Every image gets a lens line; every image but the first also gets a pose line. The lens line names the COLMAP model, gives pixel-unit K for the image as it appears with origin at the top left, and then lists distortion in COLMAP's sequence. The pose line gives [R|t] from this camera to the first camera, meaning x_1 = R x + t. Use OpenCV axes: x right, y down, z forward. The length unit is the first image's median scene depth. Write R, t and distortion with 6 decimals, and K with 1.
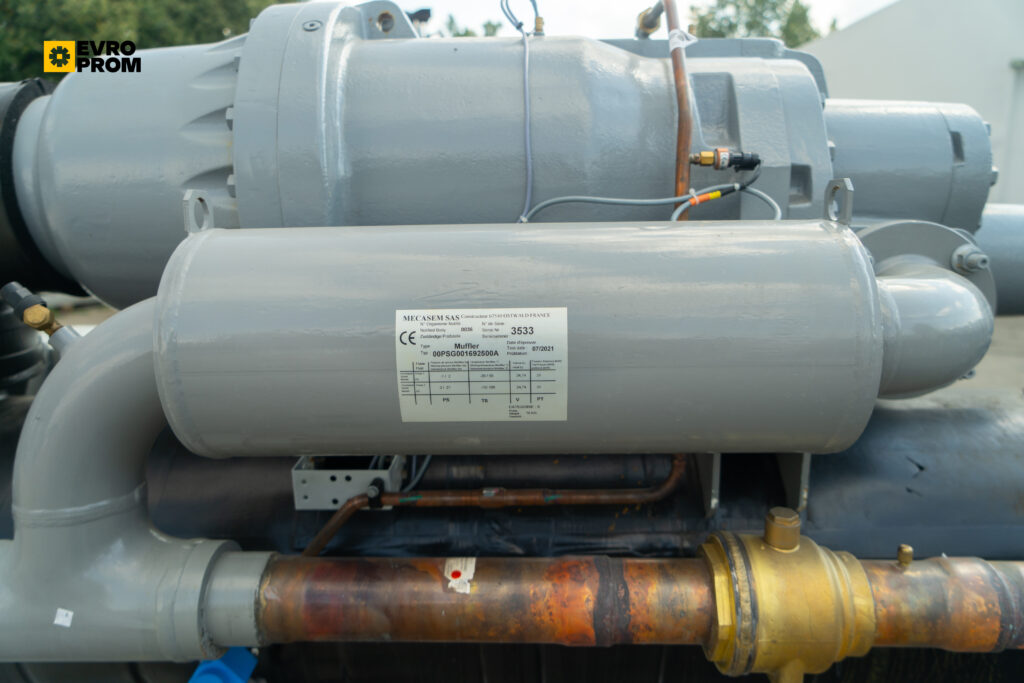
lens RADIAL K [[687.7, 0, 512.0], [0, 687.7, 341.5], [0, 0, 1]] dist [-0.030436, 0.001347]
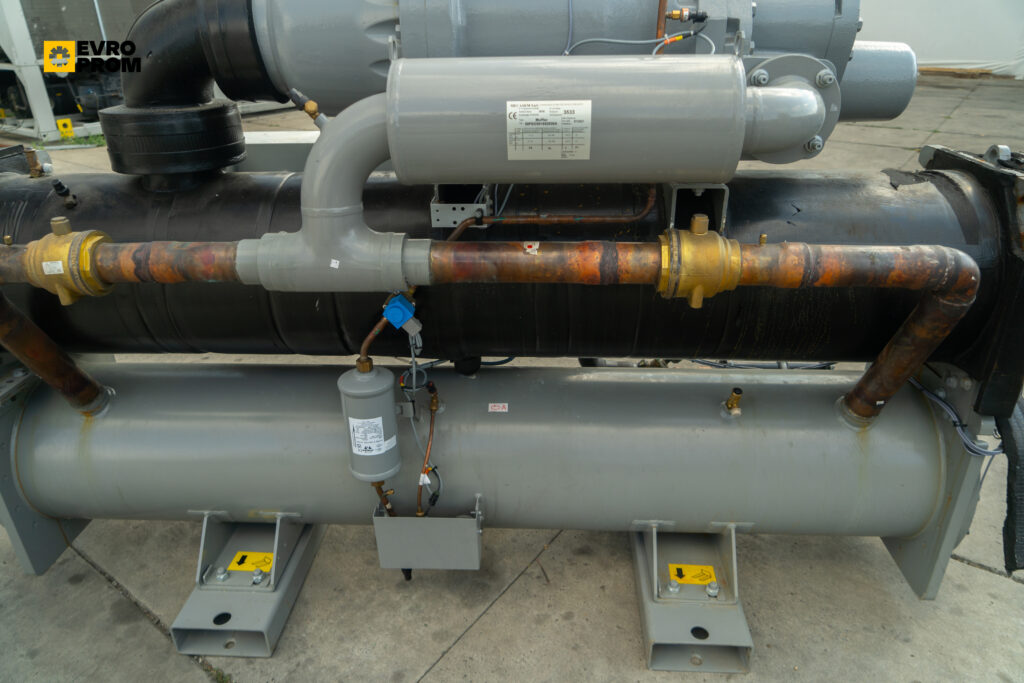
lens RADIAL K [[687.7, 0, 512.0], [0, 687.7, 341.5], [0, 0, 1]] dist [-0.030436, 0.001347]
pose [[0.999725, 0.010817, -0.020813, -0.089869], [-0.005659, 0.972327, 0.233557, 0.147862], [0.022763, -0.233375, 0.972120, -0.978193]]
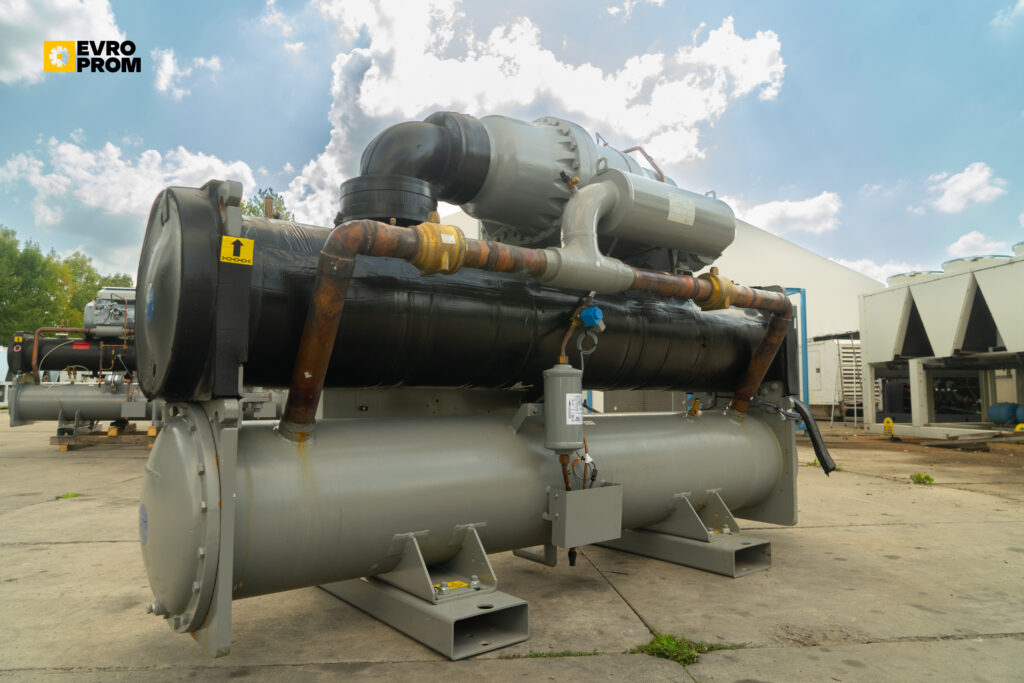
lens RADIAL K [[683.6, 0, 512.0], [0, 683.6, 341.5], [0, 0, 1]] dist [-0.022414, -0.001708]
pose [[0.764279, 0.065715, 0.641529, -3.010212], [0.125006, 0.960829, -0.247347, 1.498113], [-0.632655, 0.269237, 0.726127, -1.002355]]
